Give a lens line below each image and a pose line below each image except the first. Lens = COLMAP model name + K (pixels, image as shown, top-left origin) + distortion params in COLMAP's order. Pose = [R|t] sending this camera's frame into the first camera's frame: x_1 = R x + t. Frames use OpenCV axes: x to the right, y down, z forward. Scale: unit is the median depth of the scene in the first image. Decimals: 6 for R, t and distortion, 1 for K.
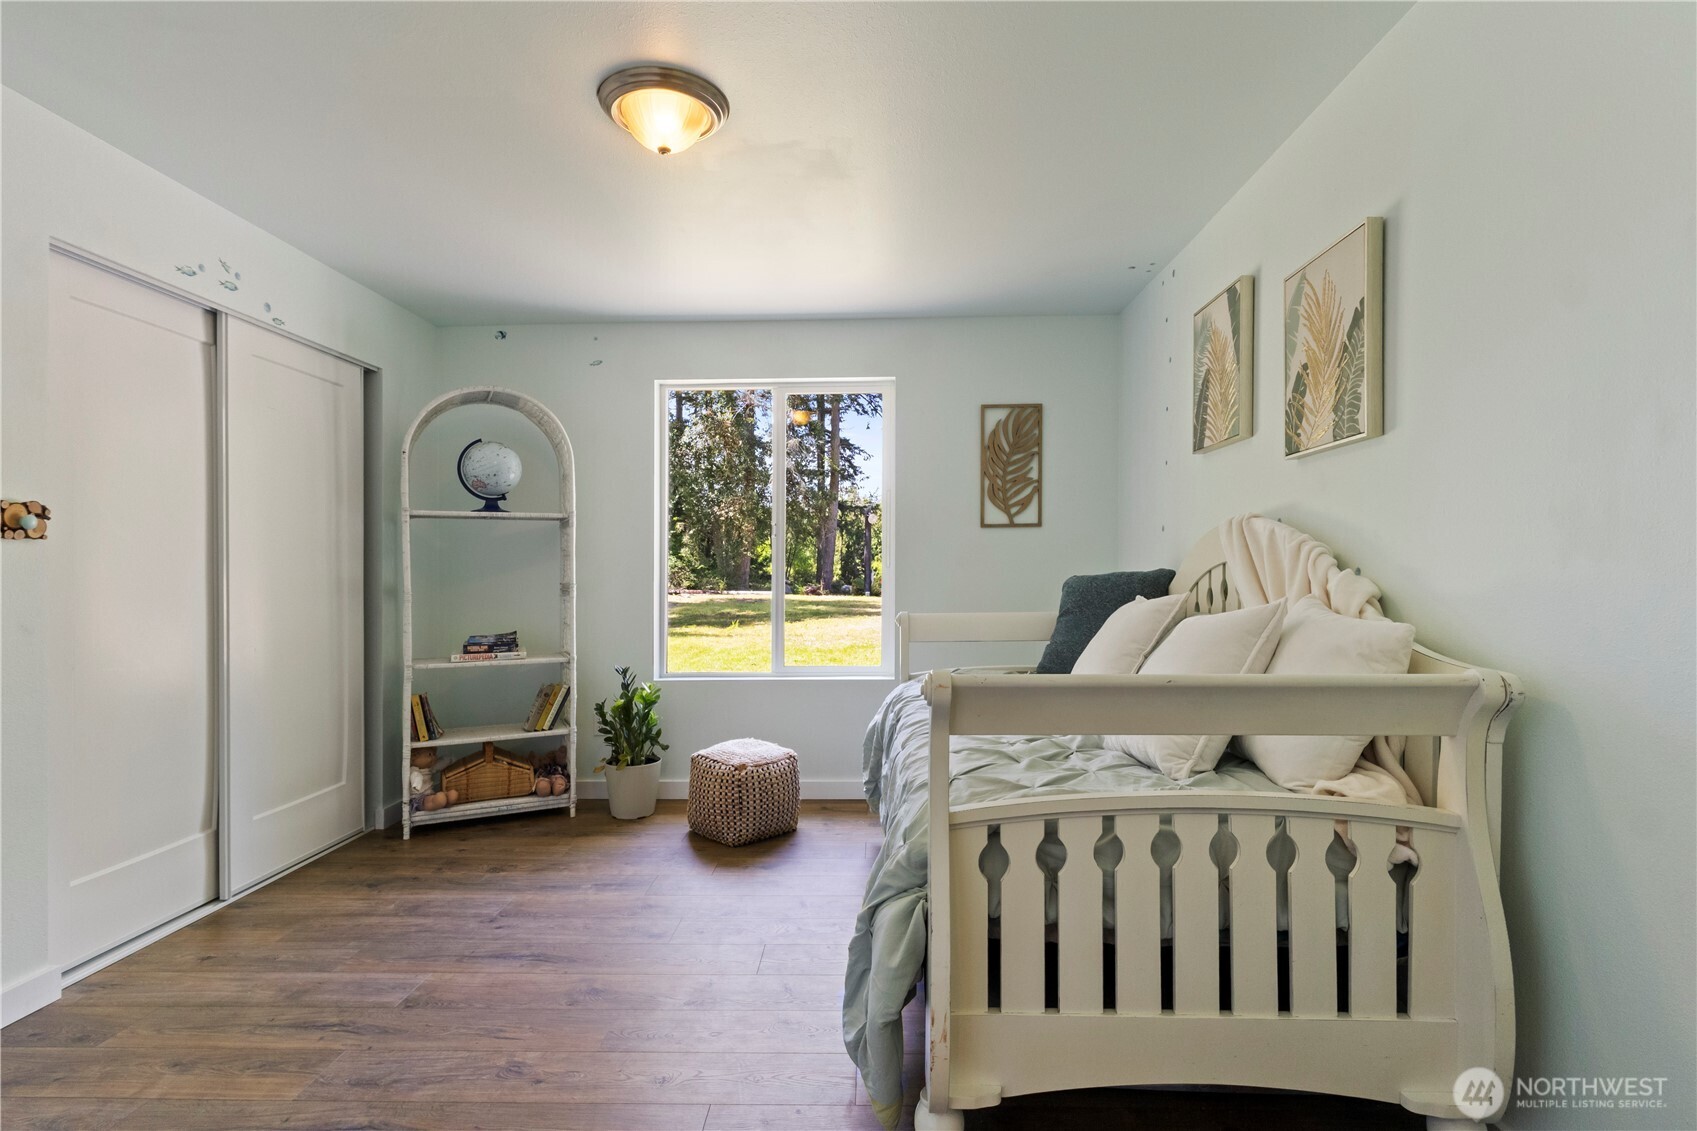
lens RADIAL K [[843.8, 0, 853.4], [0, 843.8, 567.9], [0, 0, 1]] dist [0.003102, -0.002198]
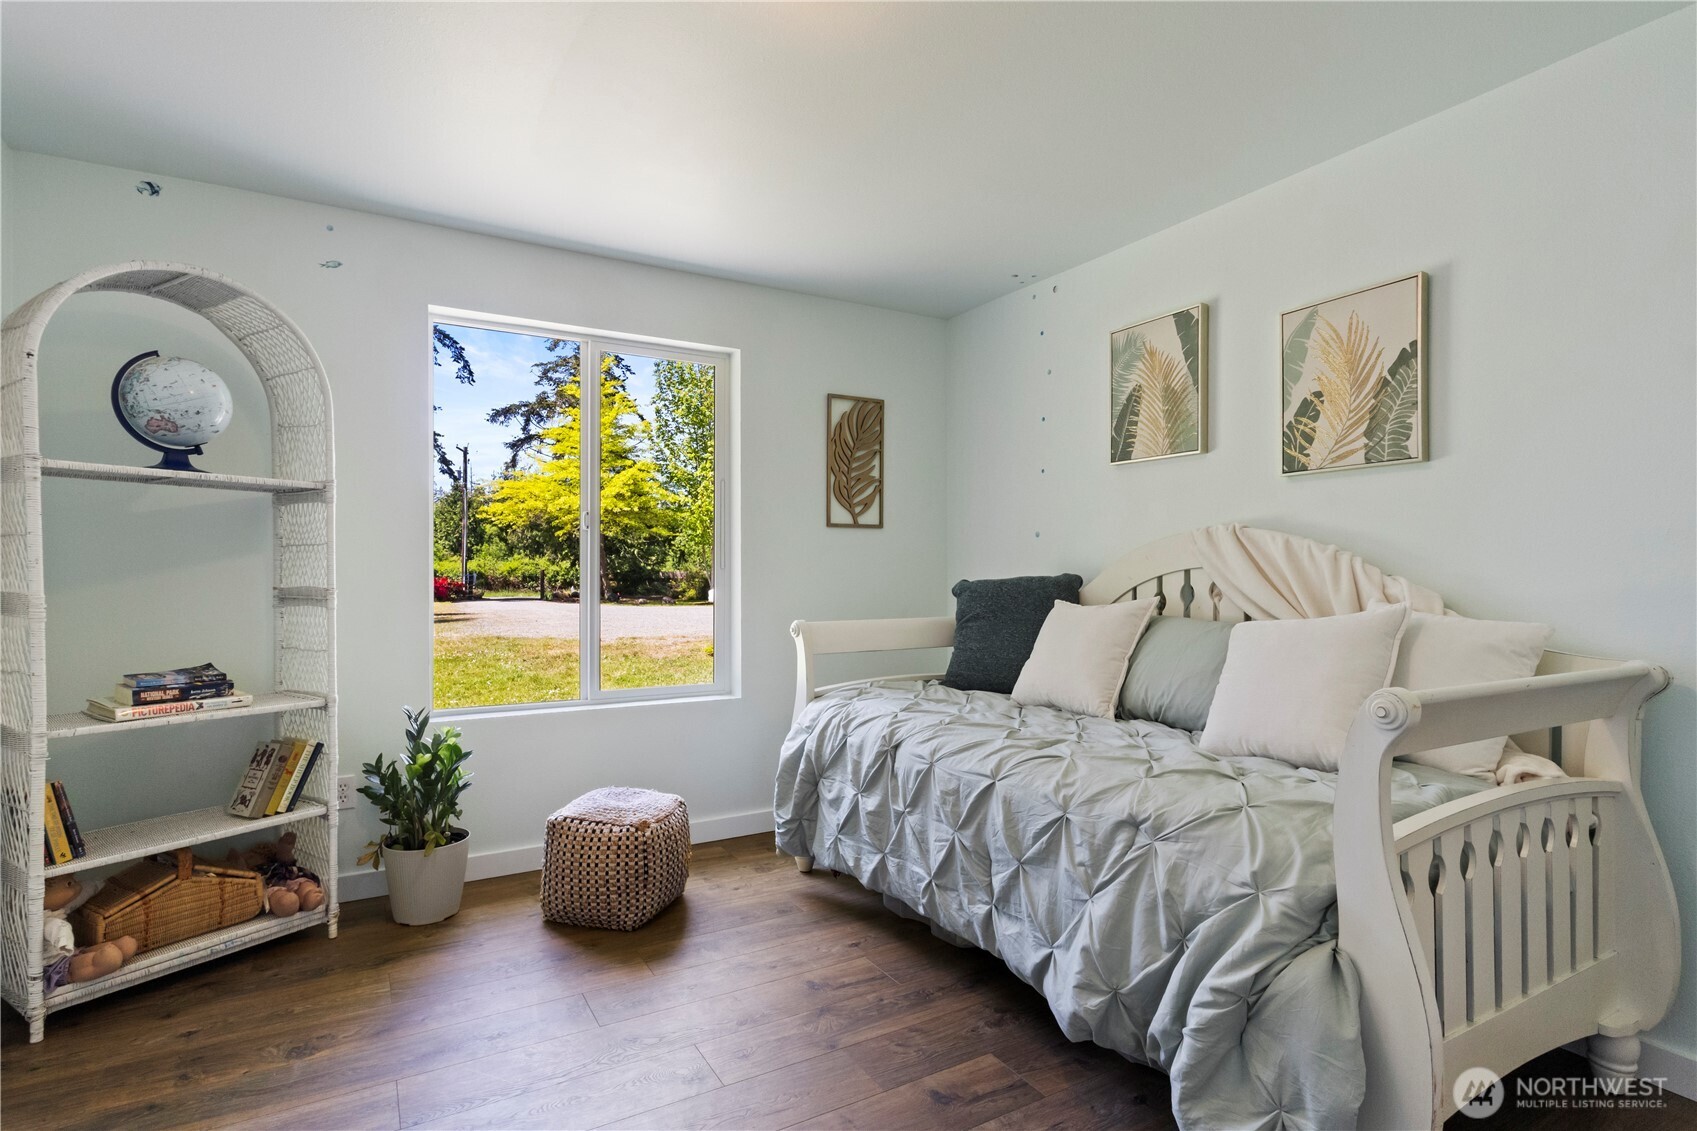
lens RADIAL K [[843.8, 0, 848.4], [0, 843.8, 577.7], [0, 0, 1]] dist [0.003102, -0.002198]
pose [[0.850686, 0.005676, 0.525644, -0.344497], [-0.010369, 0.999928, 0.005982, 0.002163], [-0.525572, -0.010539, 0.850684, 0.223531]]
